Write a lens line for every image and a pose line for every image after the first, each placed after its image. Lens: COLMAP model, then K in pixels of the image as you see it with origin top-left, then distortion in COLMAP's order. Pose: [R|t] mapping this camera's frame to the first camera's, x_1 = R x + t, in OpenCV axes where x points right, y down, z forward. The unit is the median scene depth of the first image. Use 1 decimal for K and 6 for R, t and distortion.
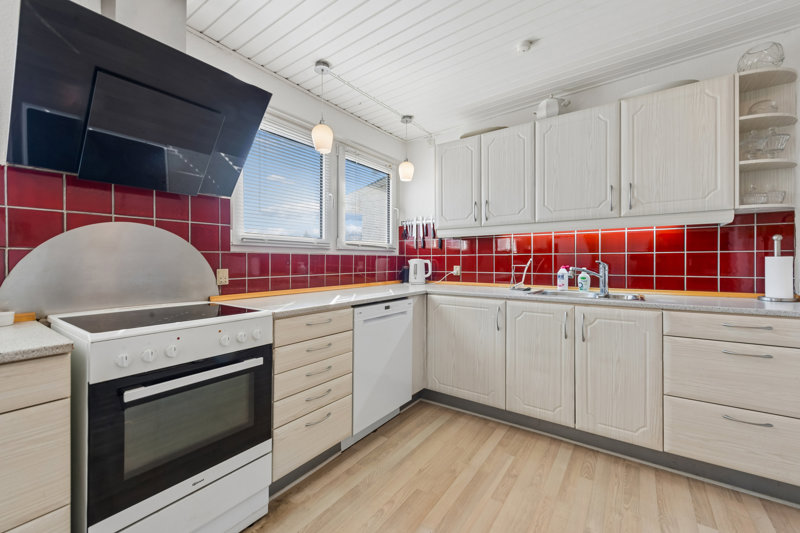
lens RADIAL K [[326.3, 0, 402.8], [0, 326.3, 269.6], [0, 0, 1]] dist [0.001460, -0.000334]
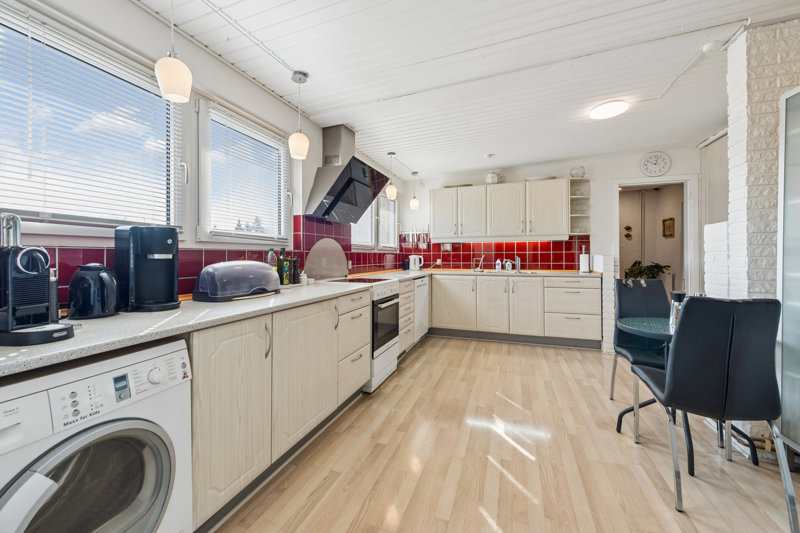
lens RADIAL K [[309.1, 0, 403.2], [0, 309.1, 266.0], [0, 0, 1]] dist [0.011222, -0.000635]
pose [[0.964191, -0.011030, 0.264980, -0.616635], [0.009897, 0.999935, 0.005607, 0.017867], [-0.265025, -0.002784, 0.964238, -0.707071]]
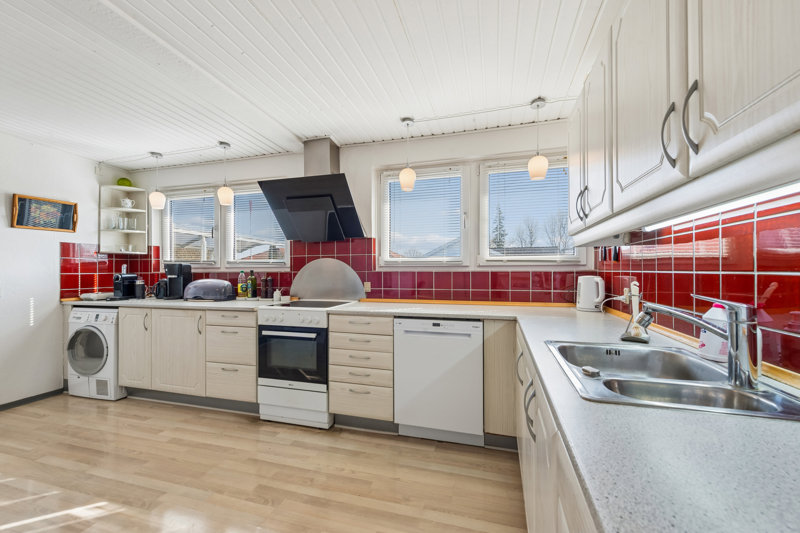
lens RADIAL K [[326.3, 0, 402.8], [0, 326.3, 269.6], [0, 0, 1]] dist [0.001460, -0.000334]
pose [[0.333250, 0.006094, -0.942819, 0.863548], [-0.020695, 0.999785, -0.000852, -0.054788], [0.942611, 0.019796, 0.333304, 0.527214]]
